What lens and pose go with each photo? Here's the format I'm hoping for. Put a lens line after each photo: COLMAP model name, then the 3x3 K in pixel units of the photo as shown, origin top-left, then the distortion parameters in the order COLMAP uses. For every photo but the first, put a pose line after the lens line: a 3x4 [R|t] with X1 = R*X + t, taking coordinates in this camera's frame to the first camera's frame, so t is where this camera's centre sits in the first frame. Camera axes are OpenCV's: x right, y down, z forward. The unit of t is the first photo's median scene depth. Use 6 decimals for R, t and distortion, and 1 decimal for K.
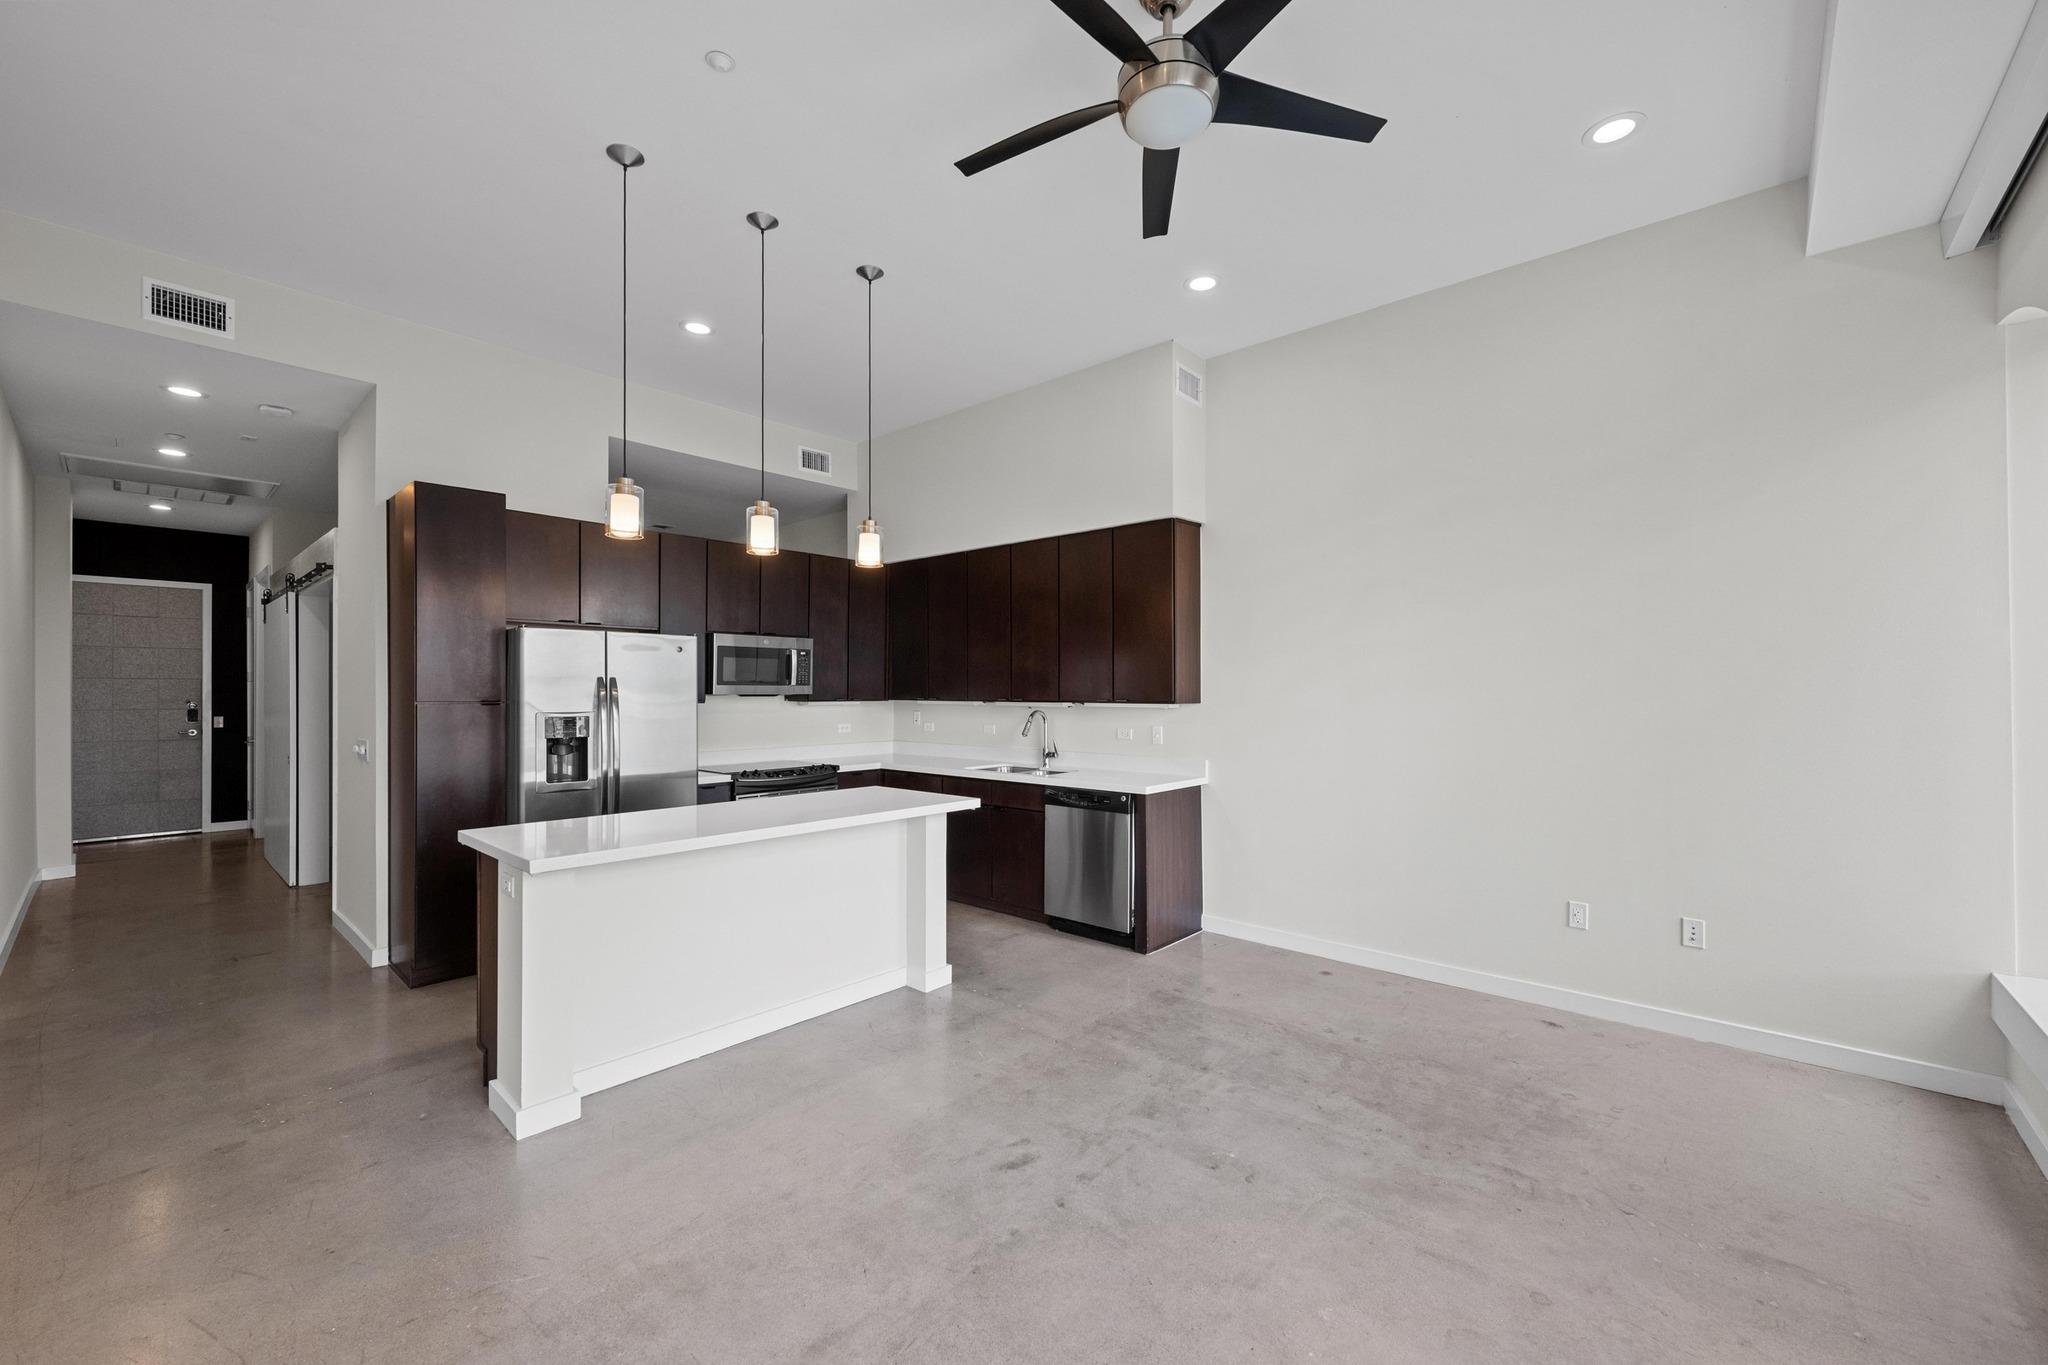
lens RADIAL K [[808.1, 0, 1024.3], [0, 808.1, 689.3], [0, 0, 1]] dist [-0.003626, -0.000073]
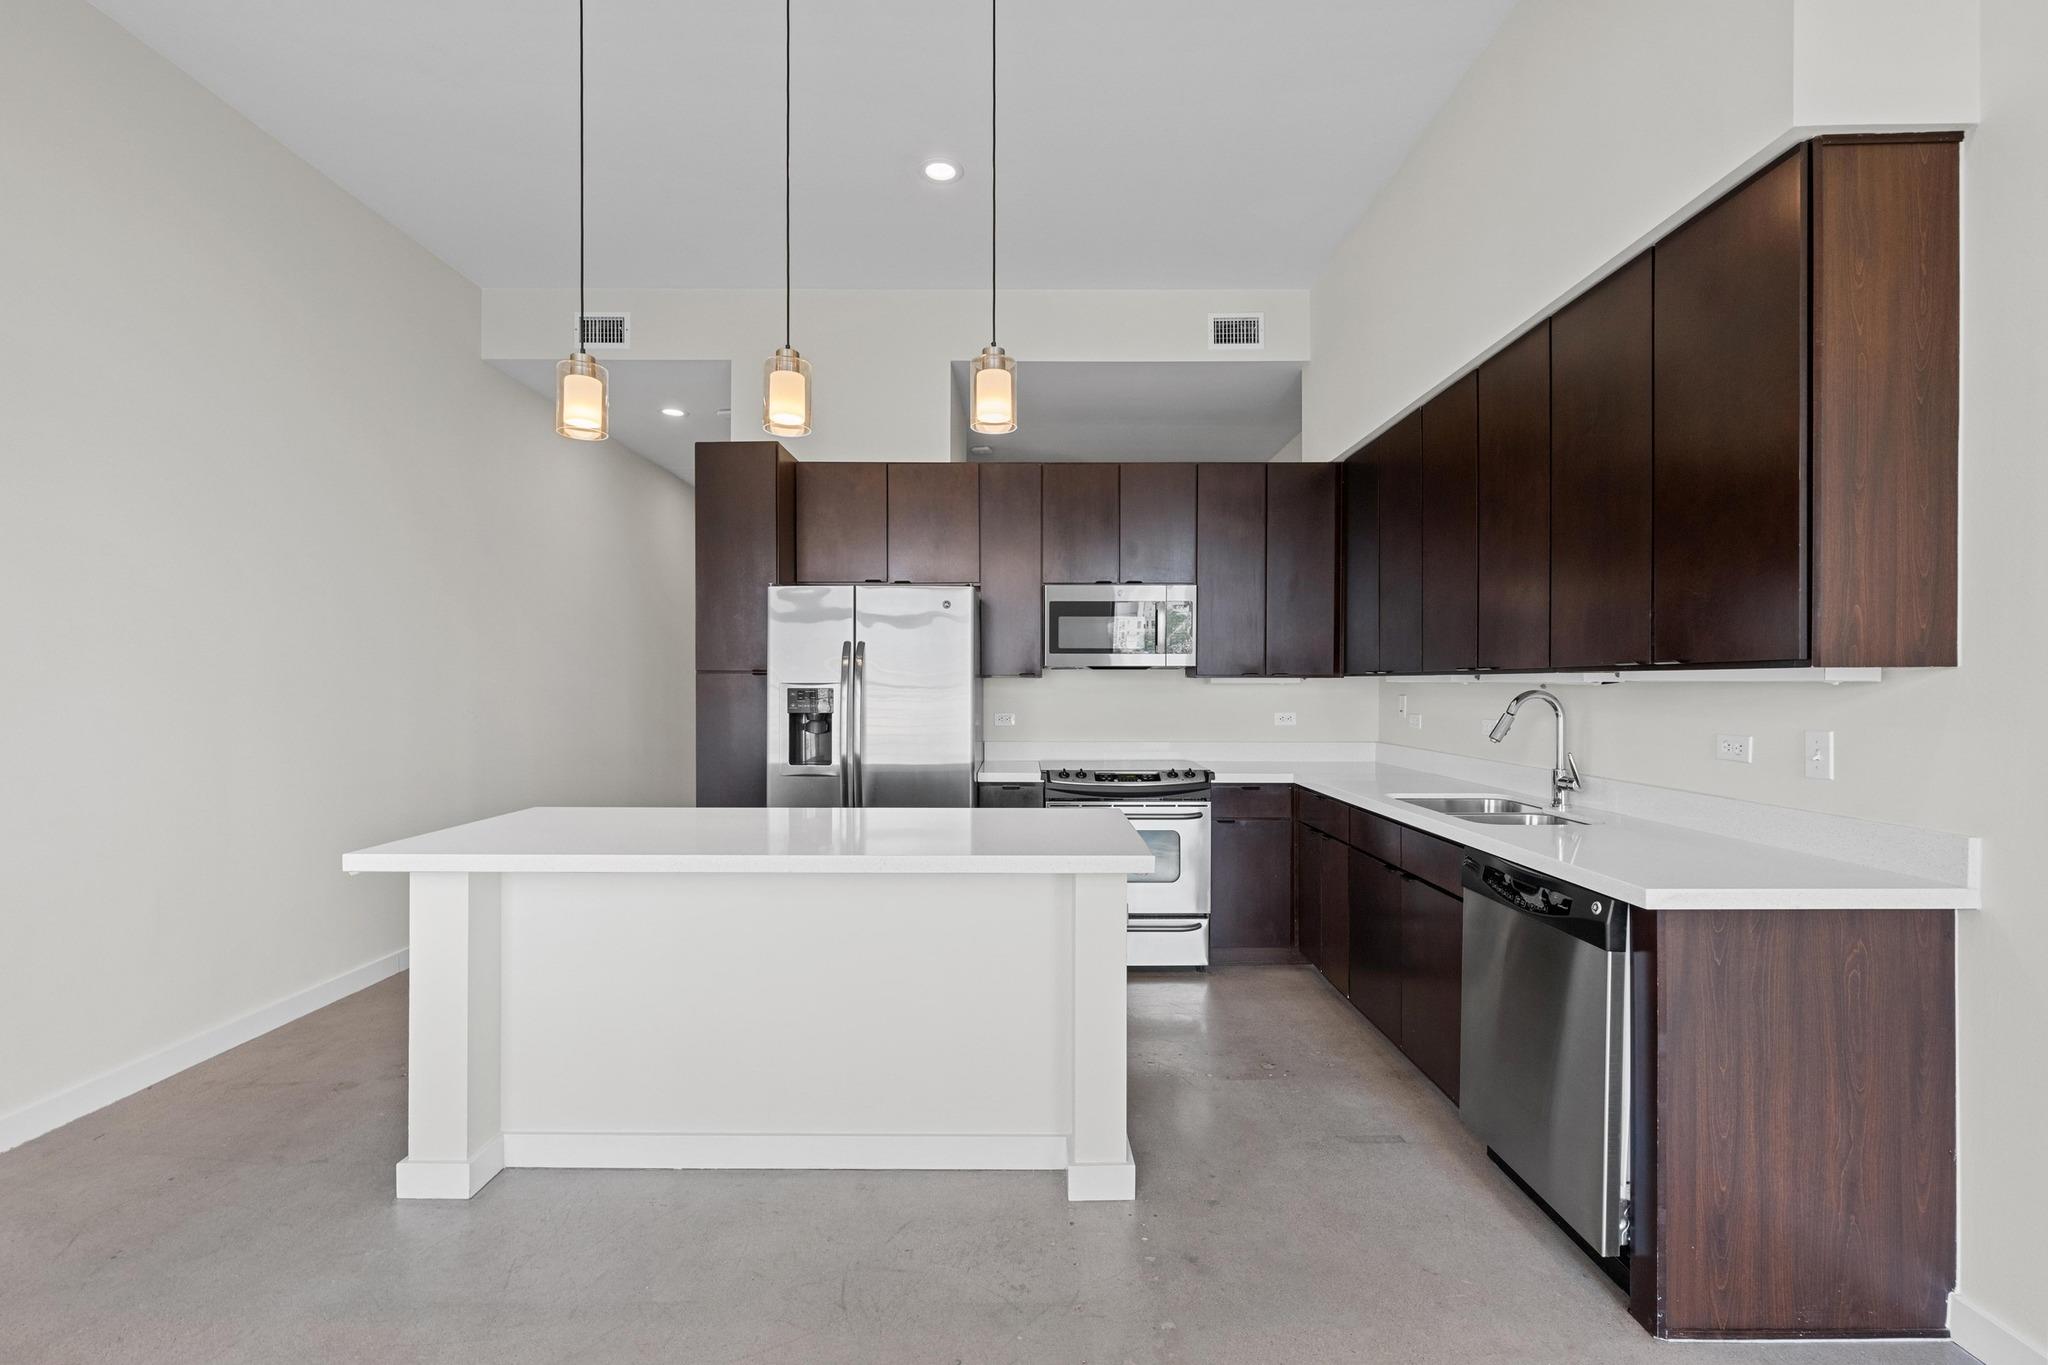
lens RADIAL K [[874.1, 0, 1024.2], [0, 874.1, 692.1], [0, 0, 1]] dist [0.001103, 0.000249]
pose [[0.667877, 0.007508, -0.744234, 0.235210], [0.001039, 0.999939, 0.011019, 0.023974], [0.744271, -0.008133, 0.667828, 0.476398]]
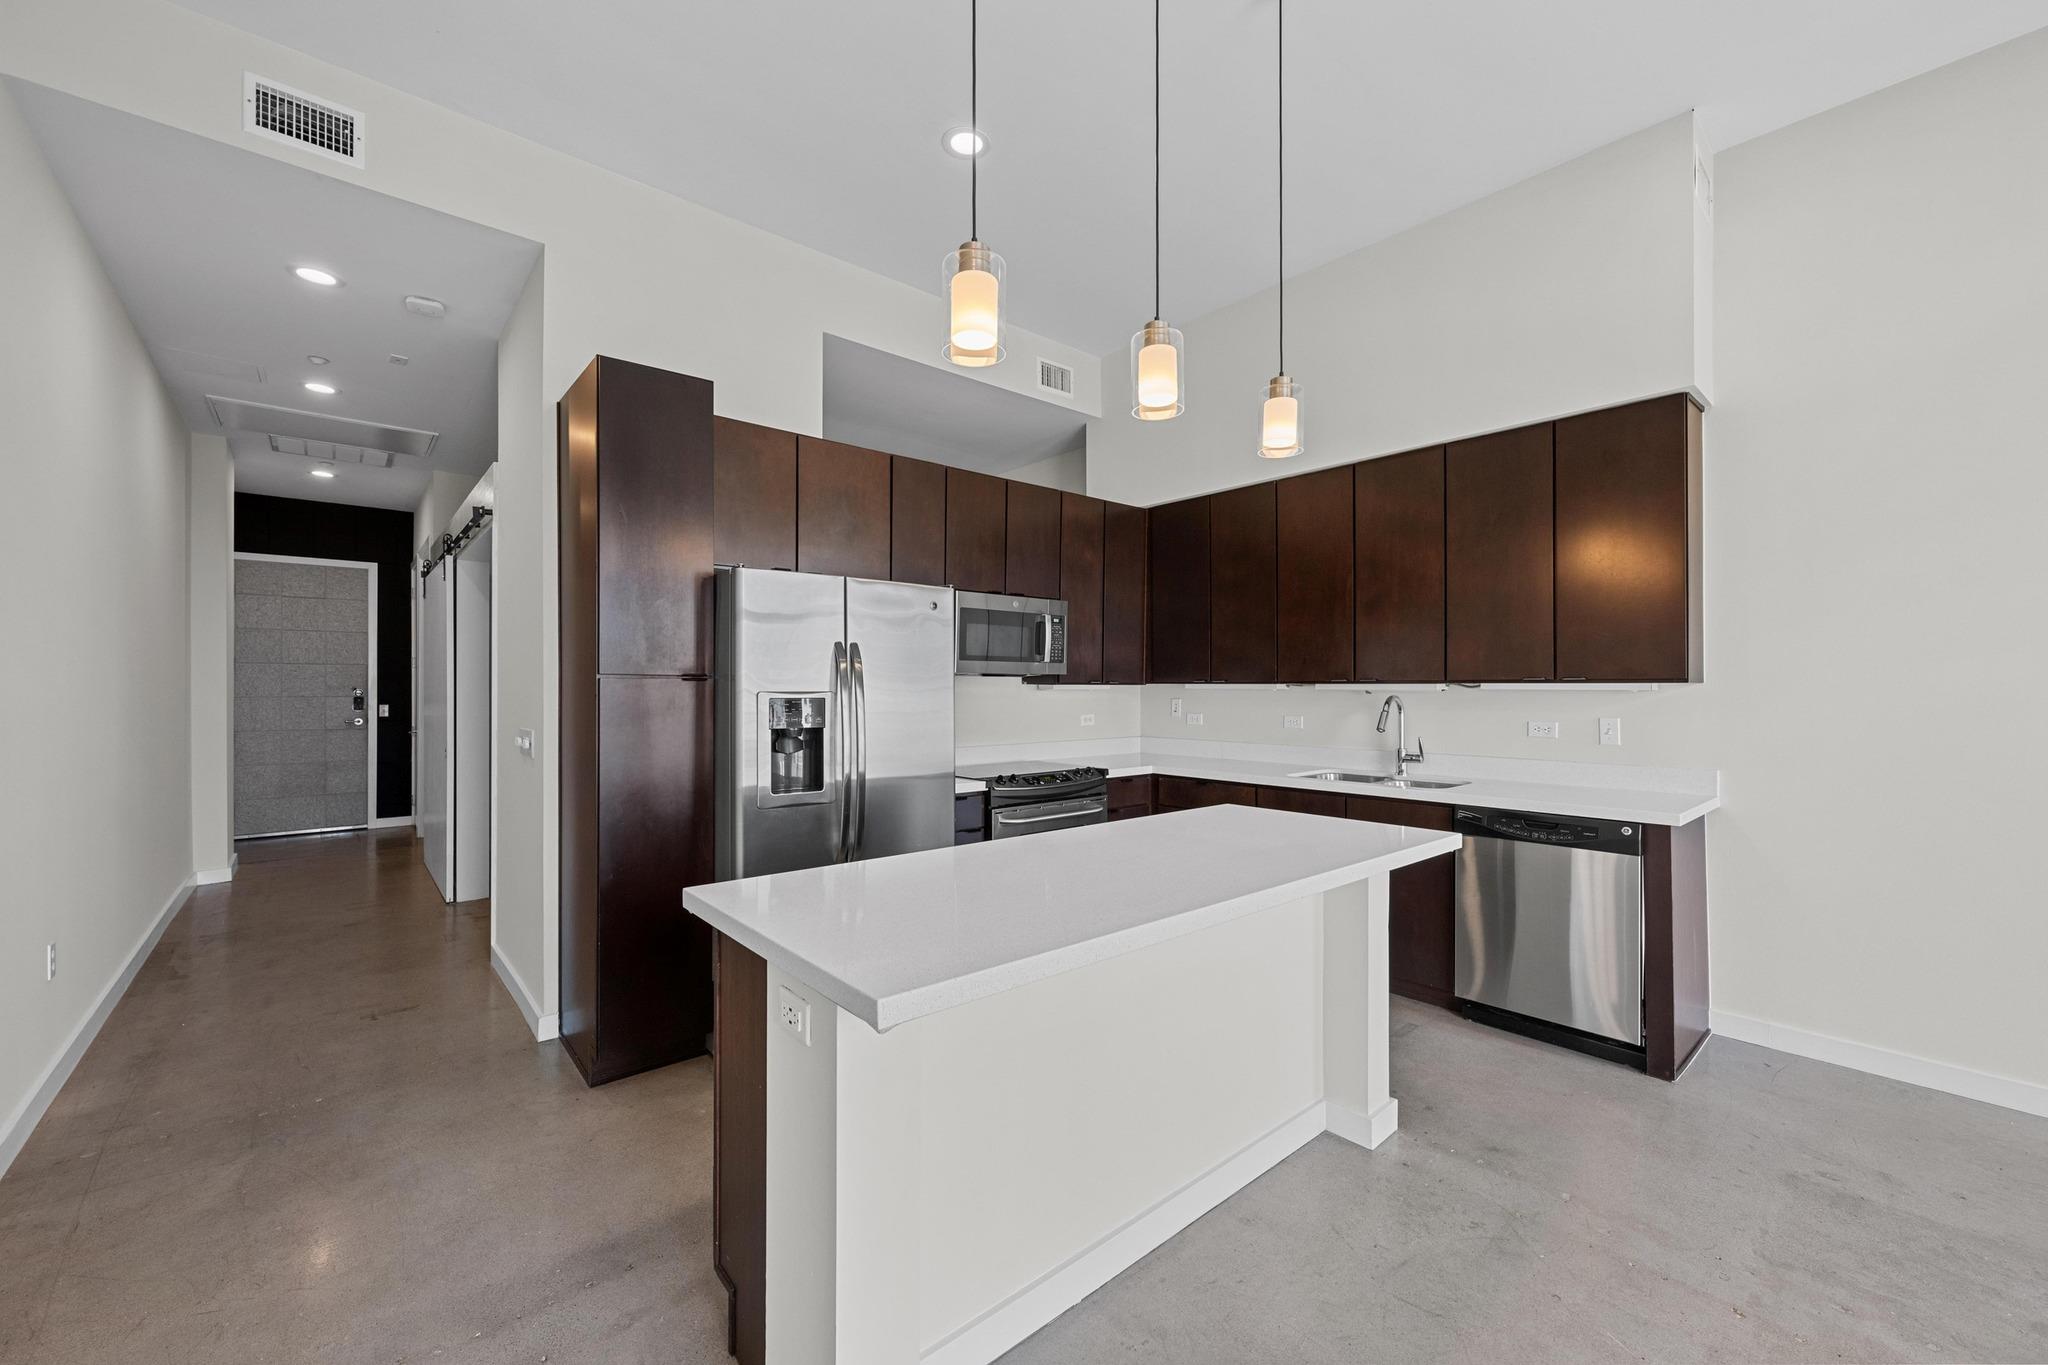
lens RADIAL K [[808.1, 0, 1029.2], [0, 808.1, 684.5], [0, 0, 1]] dist [-0.003626, -0.000073]
pose [[0.991893, -0.000008, -0.127078, -0.243023], [-0.000149, 0.999999, -0.001227, 0.020120], [0.127078, 0.001236, 0.991892, 0.292492]]
